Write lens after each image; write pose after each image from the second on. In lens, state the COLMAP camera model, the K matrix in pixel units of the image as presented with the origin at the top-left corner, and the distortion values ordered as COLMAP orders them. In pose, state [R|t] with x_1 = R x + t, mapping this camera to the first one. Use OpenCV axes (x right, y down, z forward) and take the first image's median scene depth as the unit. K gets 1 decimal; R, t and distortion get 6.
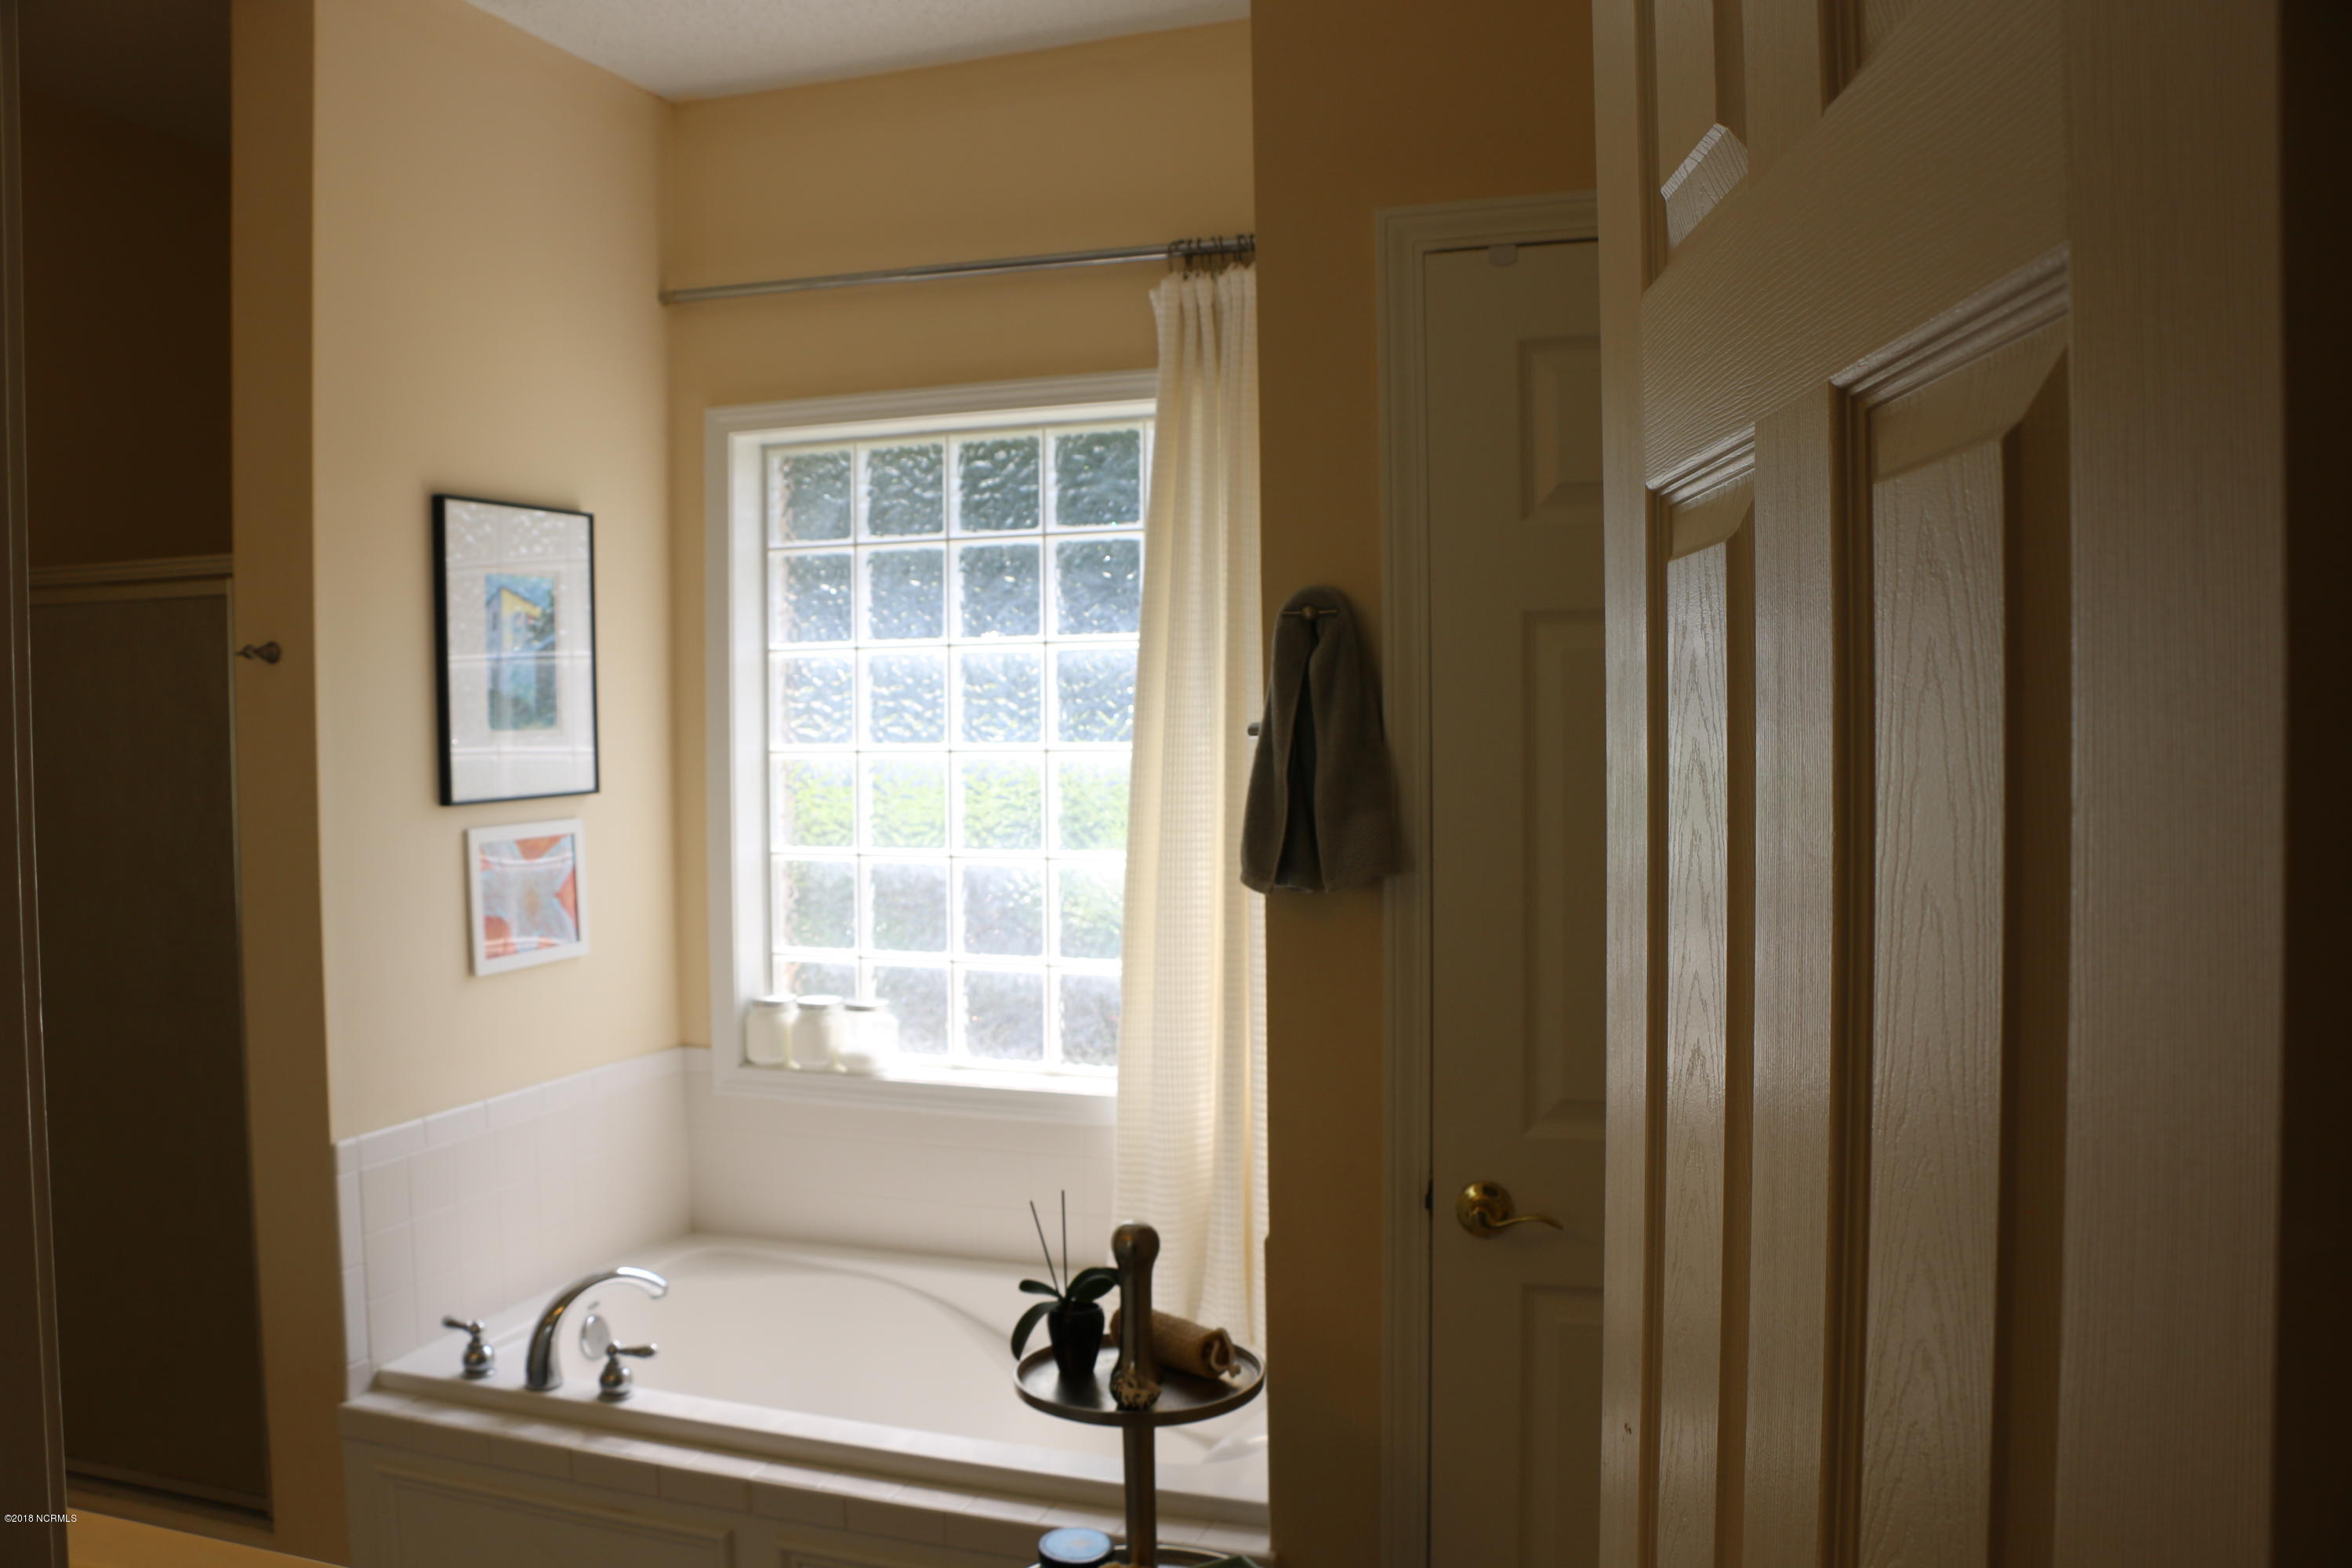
lens RADIAL K [[1927.7, 0, 1172.4], [0, 1927.7, 805.0], [0, 0, 1]] dist [-0.188796, 0.144623]
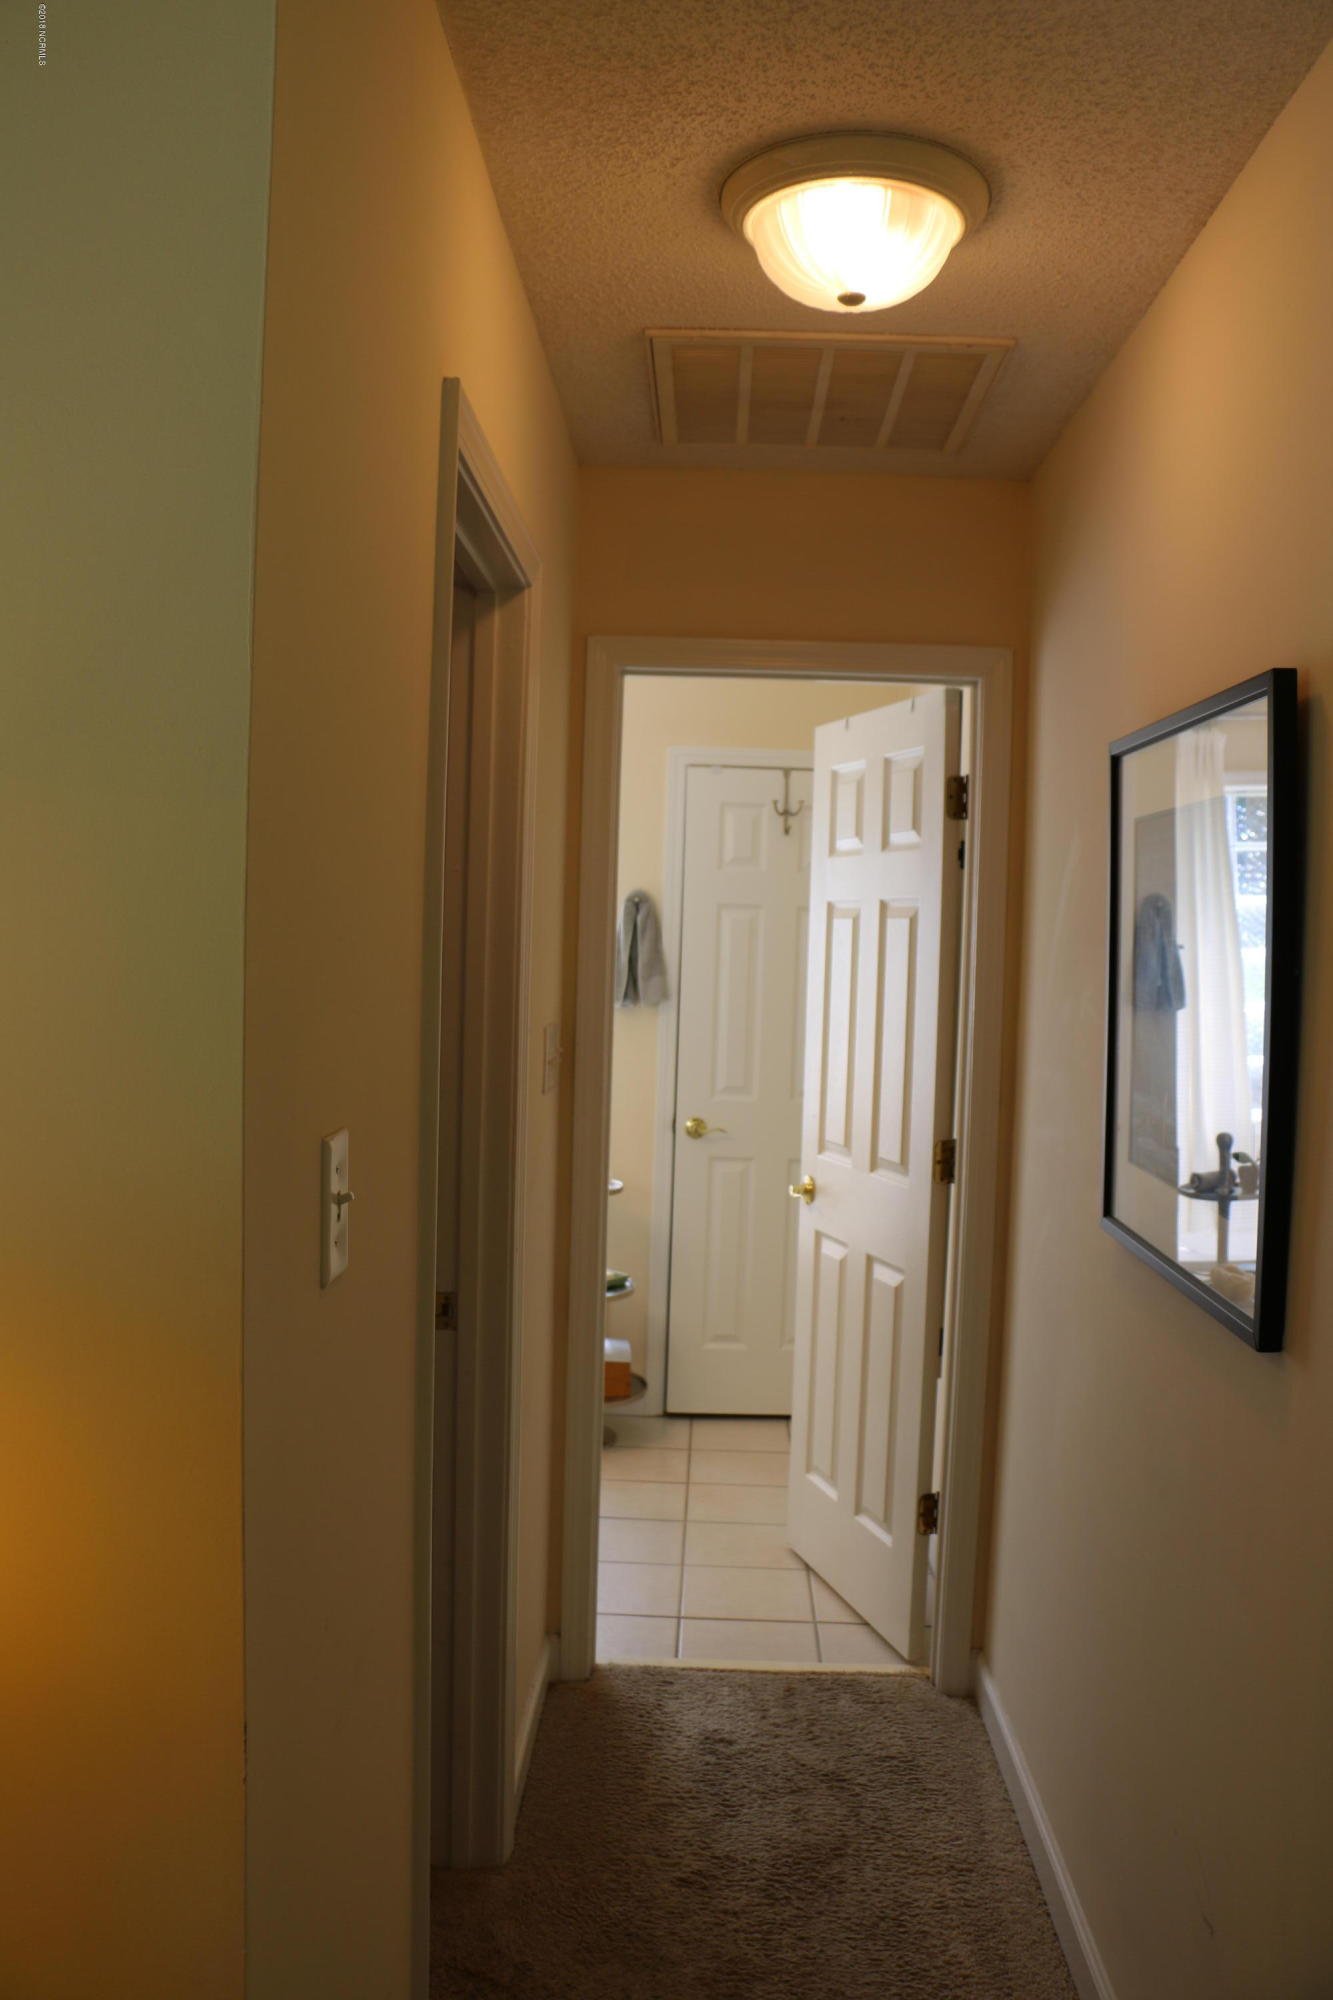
lens RADIAL K [[1639.2, 0, 666.5], [0, 1639.2, 1000.0], [0, 0, 1]] dist [-0.188796, 0.144623]
pose [[0.950953, 0.029396, 0.307934, -0.585438], [-0.031488, 0.999502, 0.001824, 0.031587], [-0.307727, -0.011430, 0.951406, -1.159987]]
